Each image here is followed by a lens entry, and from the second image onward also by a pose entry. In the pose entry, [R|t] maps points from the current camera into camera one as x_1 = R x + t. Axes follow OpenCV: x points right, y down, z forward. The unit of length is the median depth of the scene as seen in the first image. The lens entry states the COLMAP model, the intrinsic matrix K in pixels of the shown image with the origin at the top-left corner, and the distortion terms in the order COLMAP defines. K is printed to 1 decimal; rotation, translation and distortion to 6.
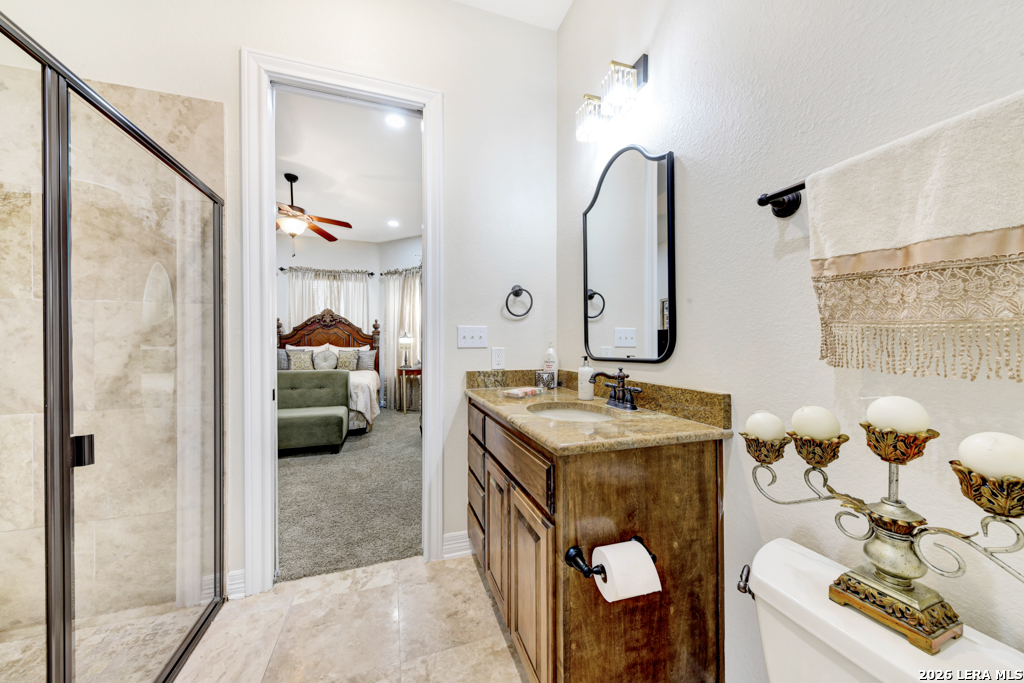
lens RADIAL K [[357.5, 0, 499.4], [0, 357.5, 342.4], [0, 0, 1]] dist [0.014339, -0.005739]
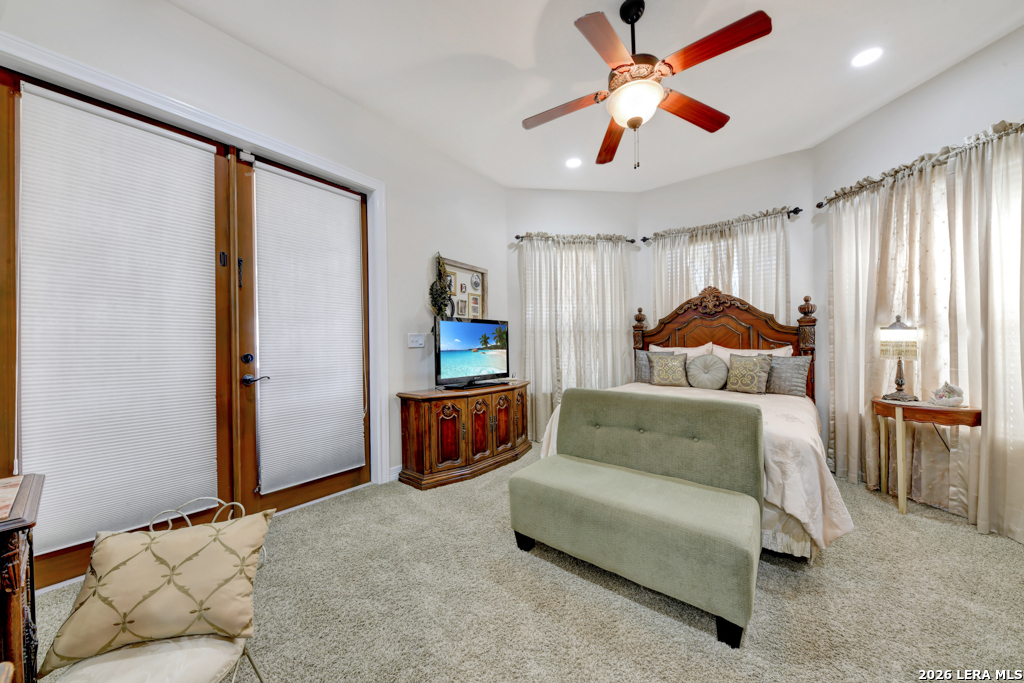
lens RADIAL K [[353.5, 0, 513.8], [0, 353.5, 338.7], [0, 0, 1]] dist [0.009537, -0.006881]
pose [[0.573555, -0.009398, -0.819113, -0.176839], [0.001664, 0.999945, -0.010308, 0.001825], [0.819166, 0.004549, 0.573539, 0.379695]]
